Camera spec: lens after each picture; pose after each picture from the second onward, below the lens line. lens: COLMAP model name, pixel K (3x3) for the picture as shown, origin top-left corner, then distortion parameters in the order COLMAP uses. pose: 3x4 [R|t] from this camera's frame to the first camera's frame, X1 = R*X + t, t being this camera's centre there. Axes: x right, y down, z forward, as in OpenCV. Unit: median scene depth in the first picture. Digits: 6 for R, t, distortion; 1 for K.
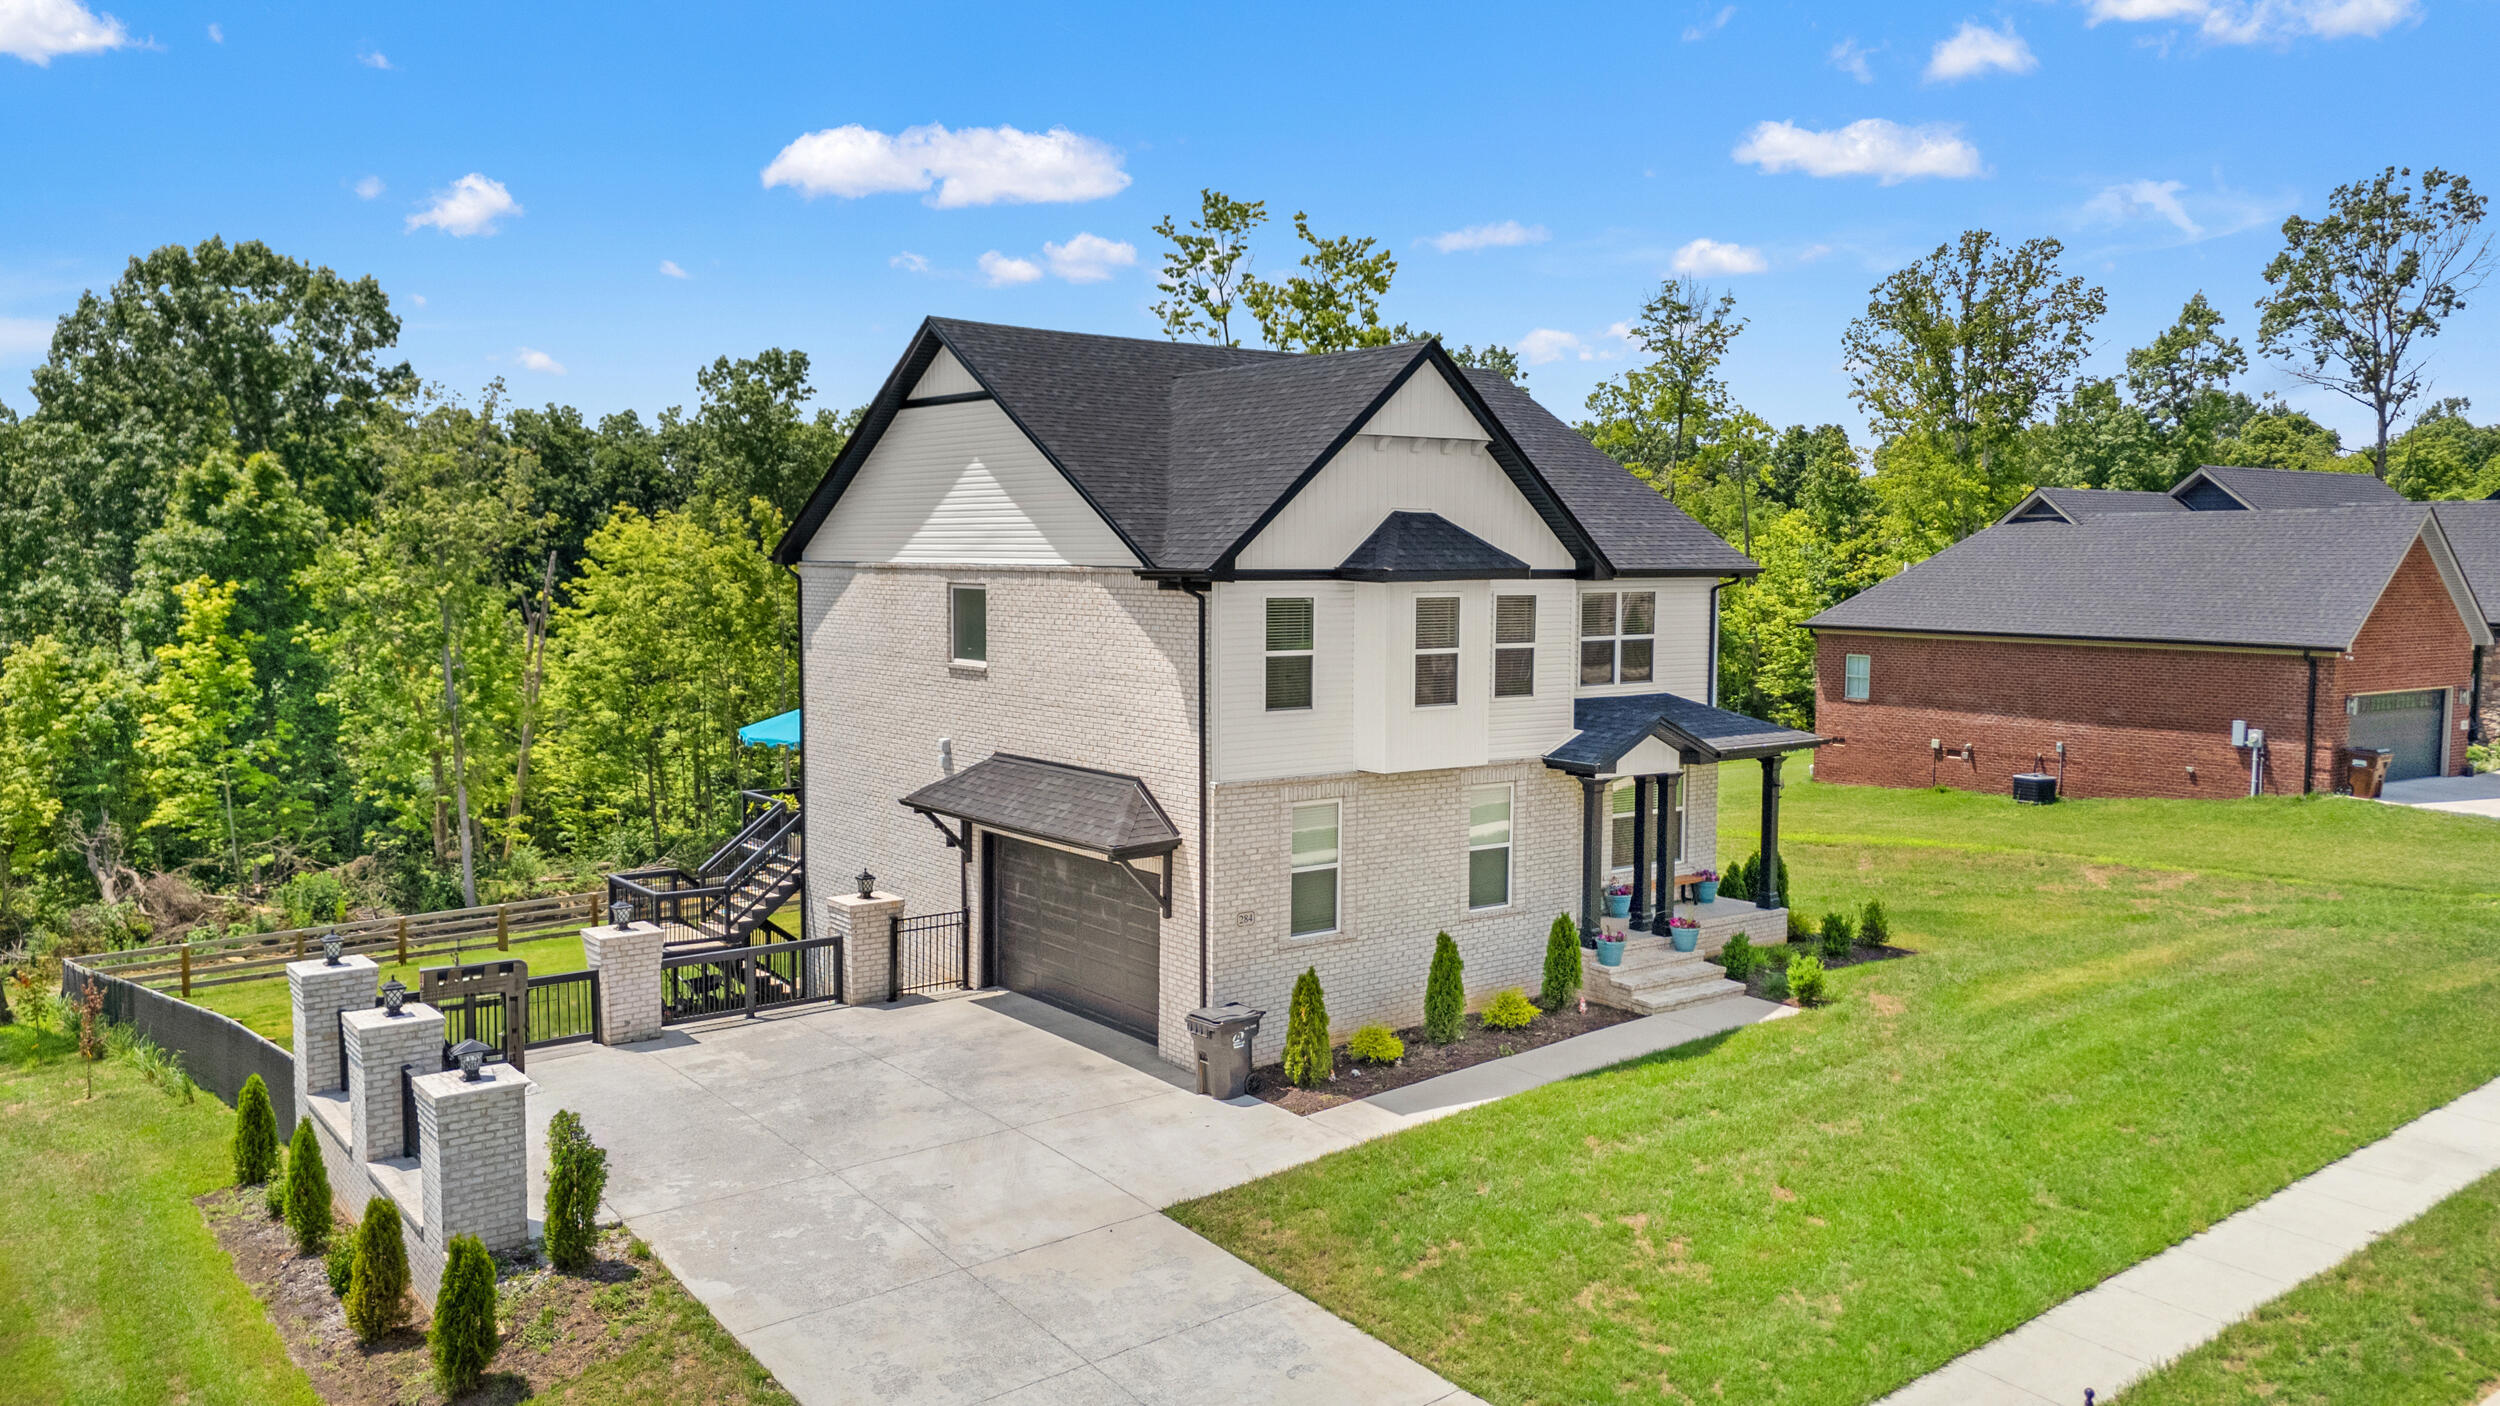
lens RADIAL K [[1864.8, 0, 1276.9], [0, 1864.8, 663.8], [0, 0, 1]] dist [0.087798, -0.086602]
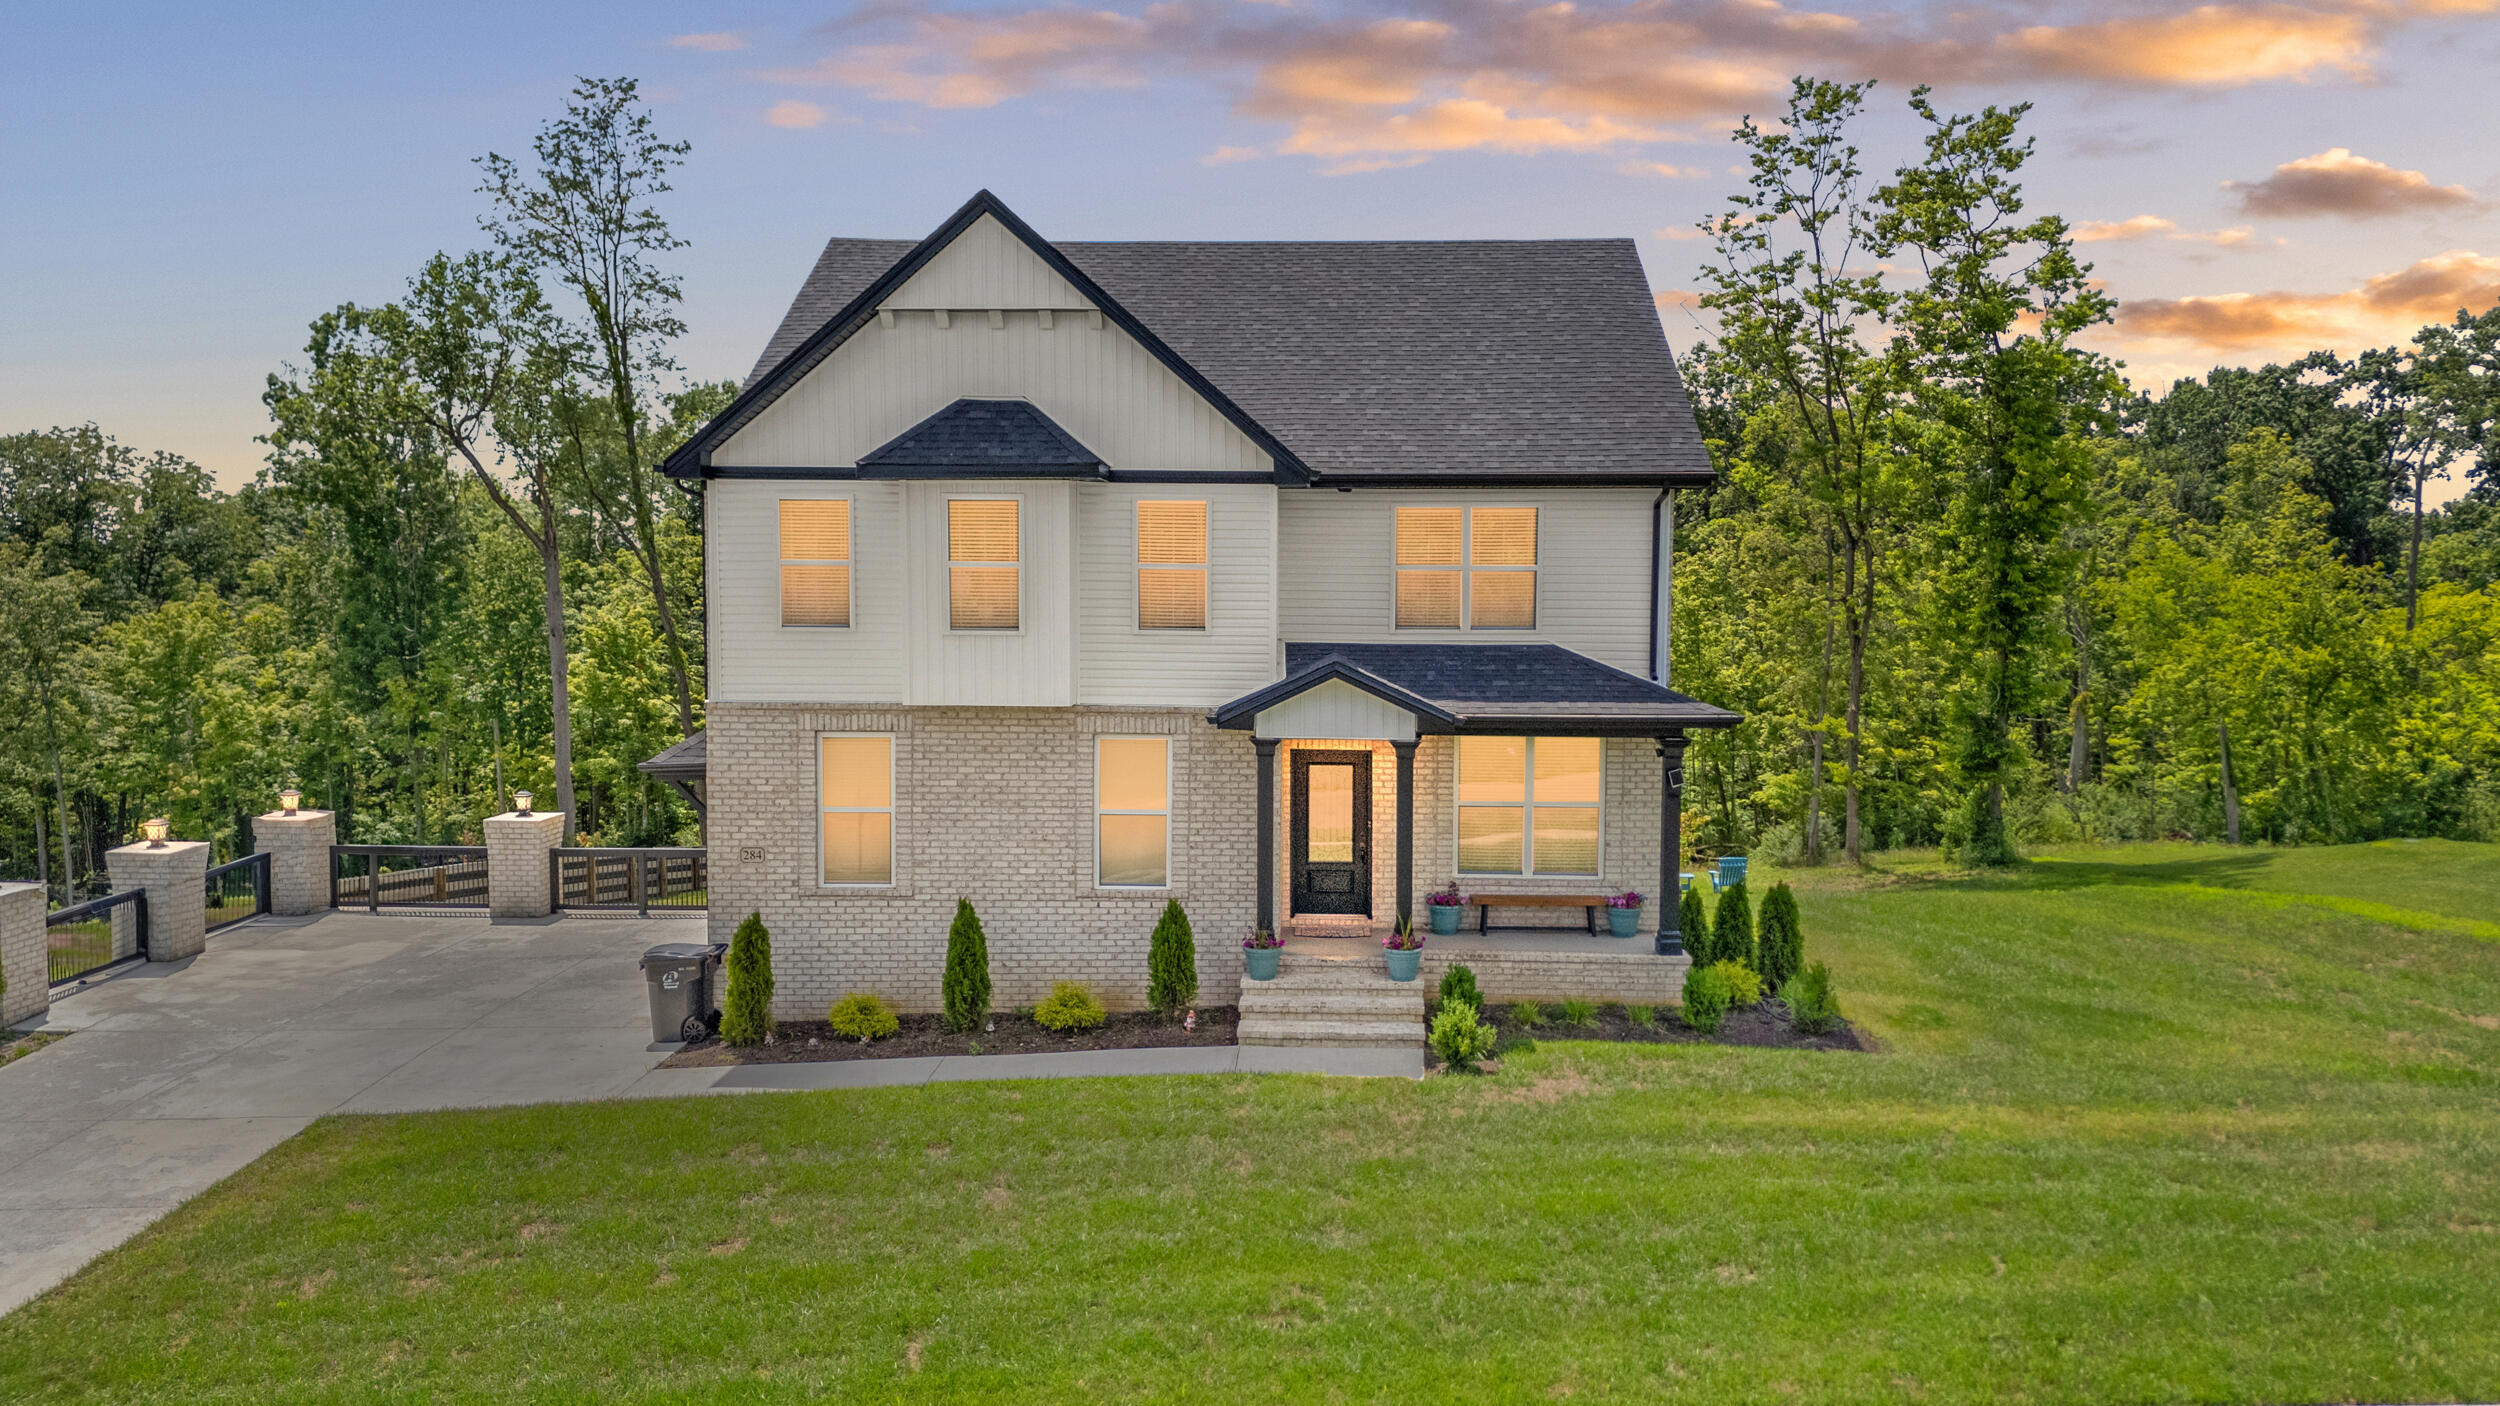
lens RADIAL K [[1864.8, 0, 1276.9], [0, 1864.8, 663.8], [0, 0, 1]] dist [0.087798, -0.086602]
pose [[0.765599, 0.033863, -0.642426, 0.729550], [-0.037020, 0.999278, 0.008555, 0.025529], [0.642252, 0.017233, 0.766300, 0.441173]]
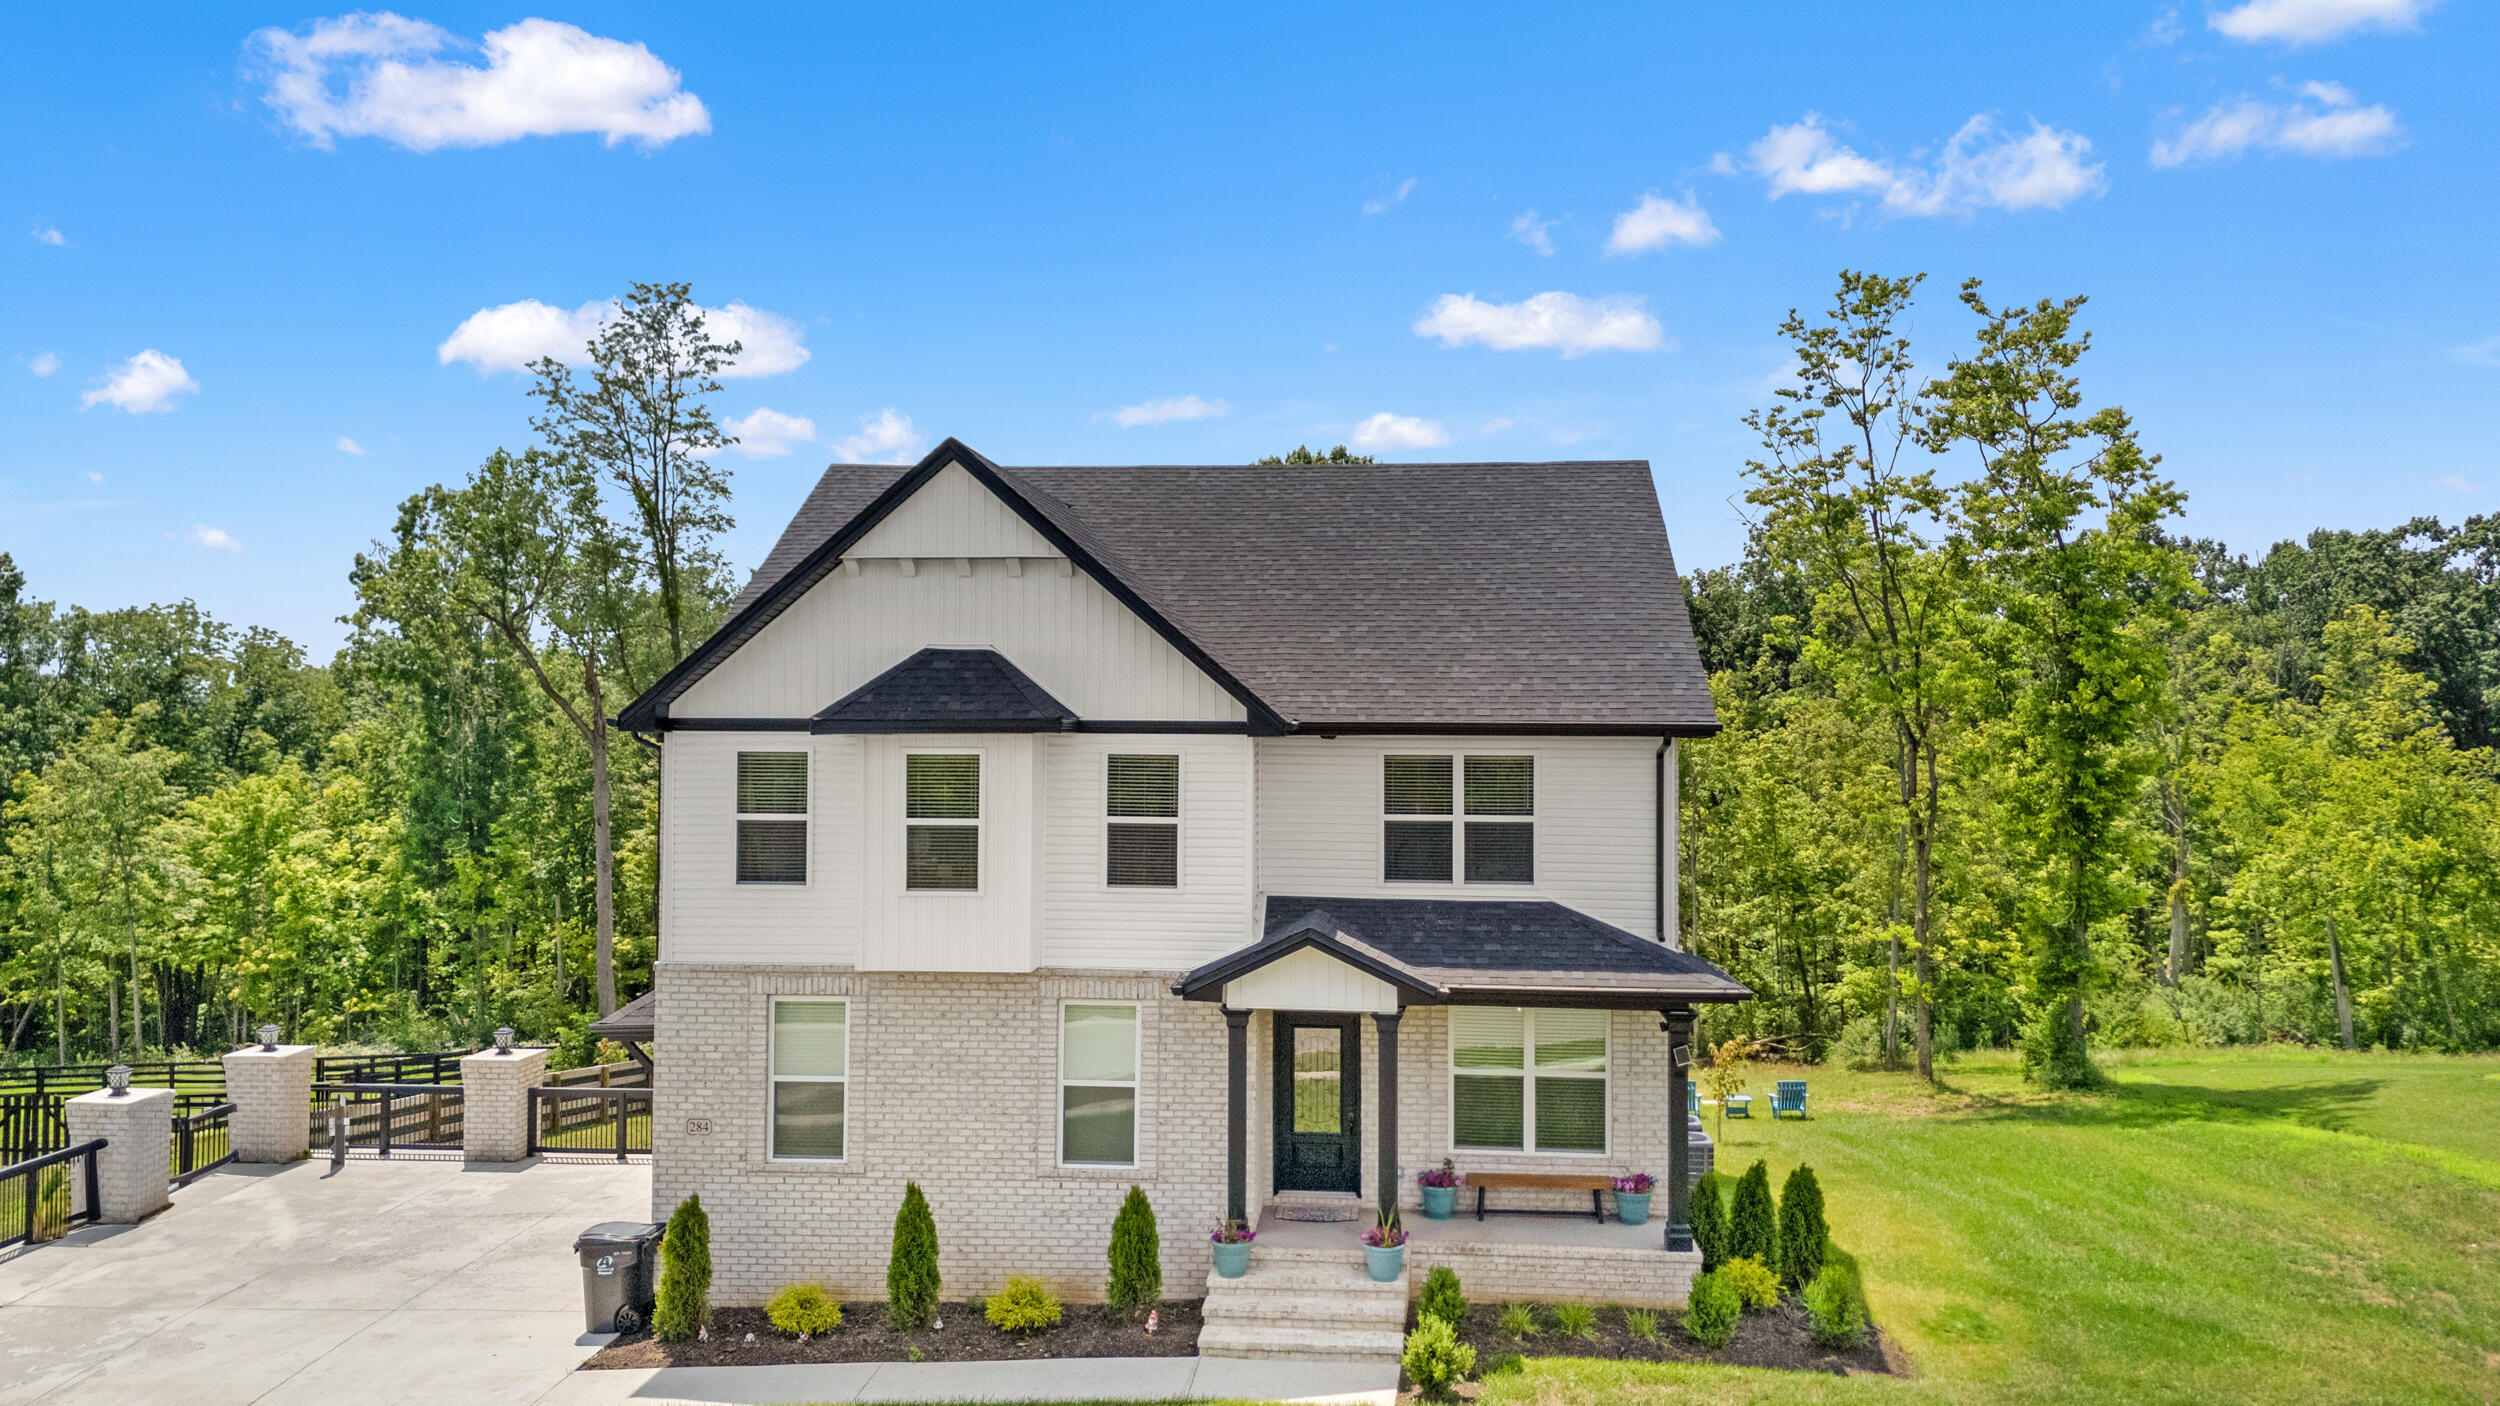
lens RADIAL K [[1864.8, 0, 1276.9], [0, 1864.8, 663.8], [0, 0, 1]] dist [0.087798, -0.086602]
pose [[0.734114, -0.018218, -0.678782, 0.737510], [-0.040391, 0.996698, -0.070434, -0.023715], [0.677824, 0.079123, 0.730955, 0.505420]]
